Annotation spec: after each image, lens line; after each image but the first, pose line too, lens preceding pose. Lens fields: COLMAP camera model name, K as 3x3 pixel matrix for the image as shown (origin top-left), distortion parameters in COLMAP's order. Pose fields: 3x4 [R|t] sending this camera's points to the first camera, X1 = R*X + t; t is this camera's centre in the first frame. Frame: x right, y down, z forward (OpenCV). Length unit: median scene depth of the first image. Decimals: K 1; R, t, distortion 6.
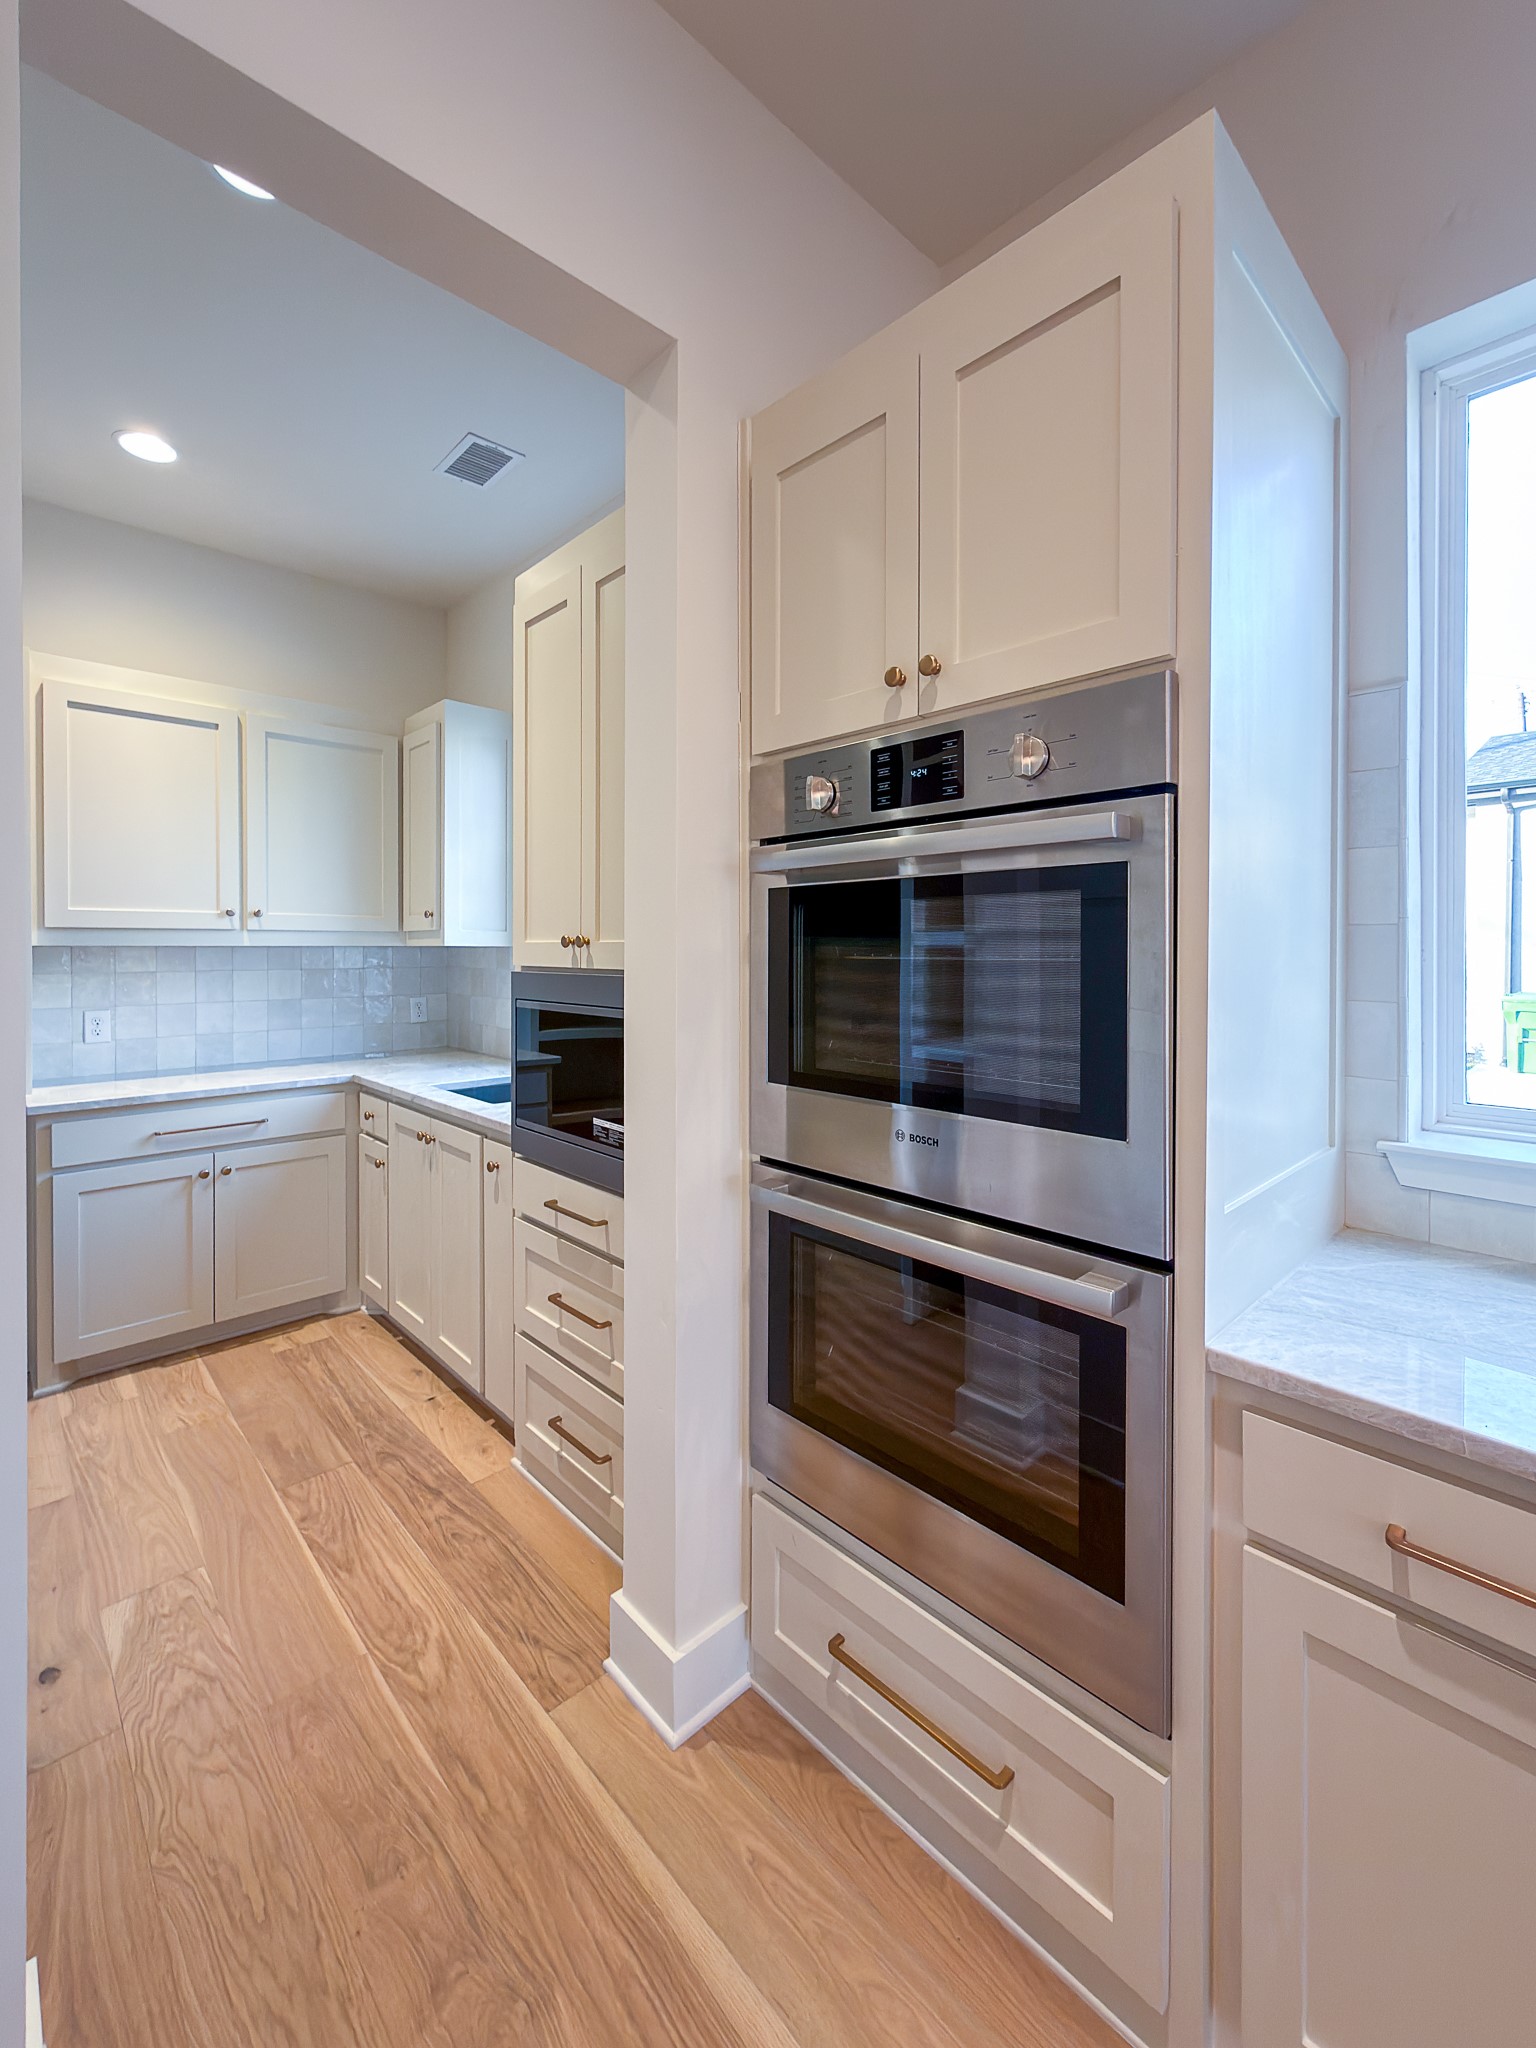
lens RADIAL K [[851.3, 0, 766.9], [0, 851.3, 958.8], [0, 0, 1]] dist [0.002494, -0.001044]
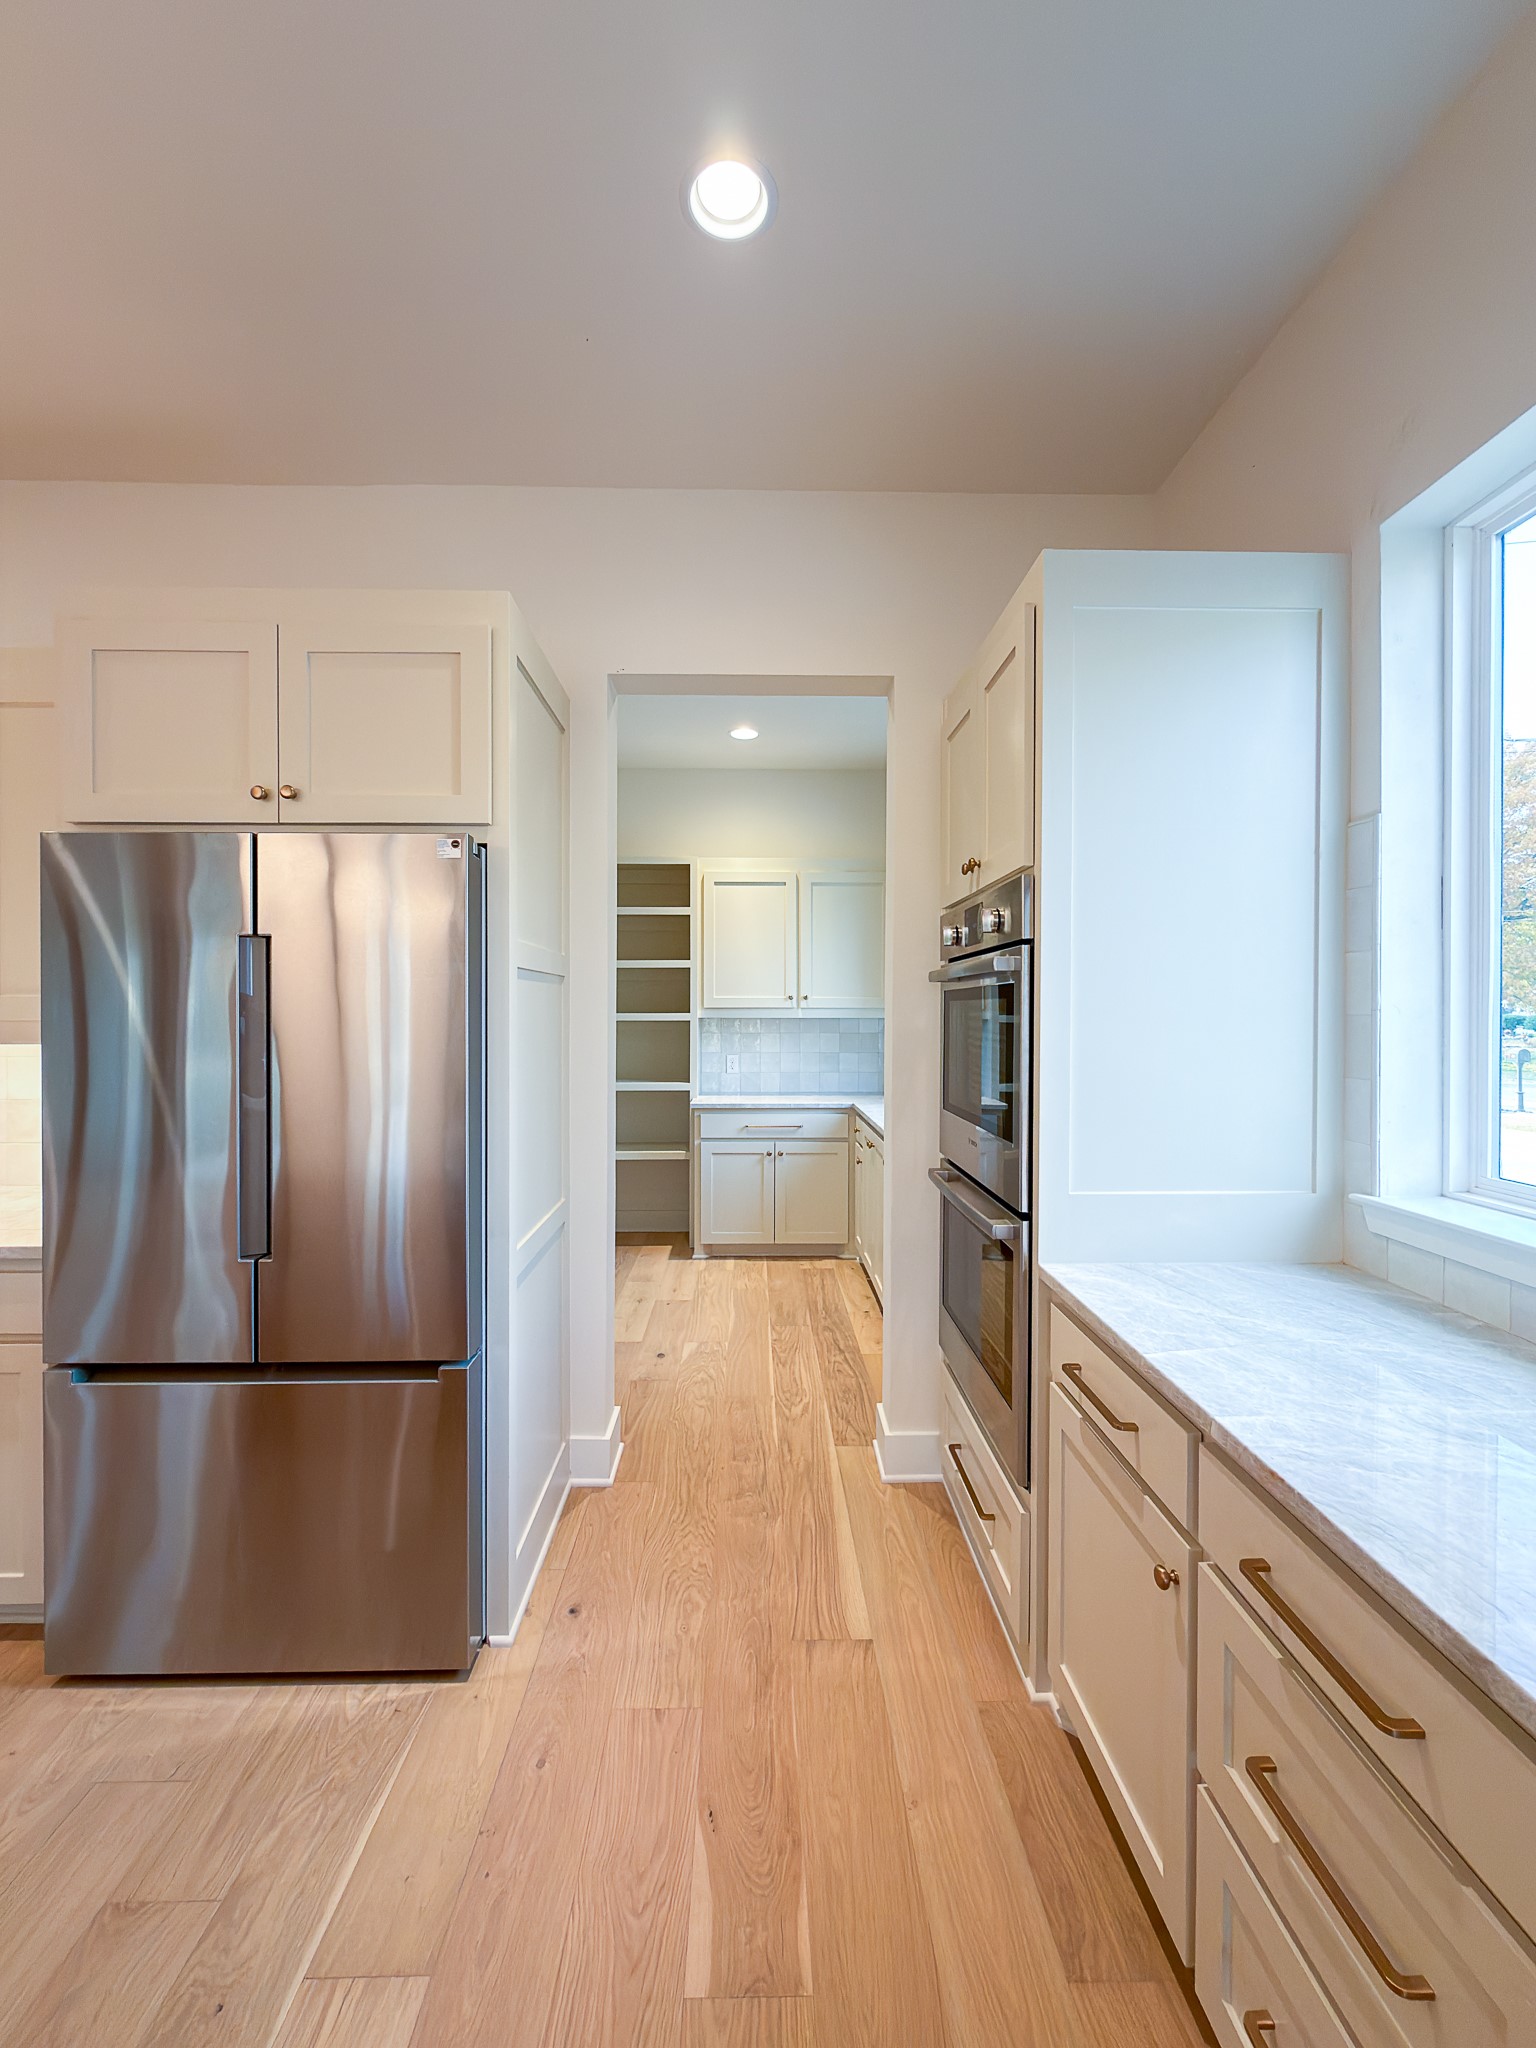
lens RADIAL K [[851.3, 0, 768.6], [0, 851.3, 1025.8], [0, 0, 1]] dist [0.002494, -0.001044]
pose [[0.734818, 0.012010, -0.678158, 0.640268], [-0.008201, 0.999927, 0.008823, -0.020481], [0.678215, -0.000922, 0.734863, -0.321190]]
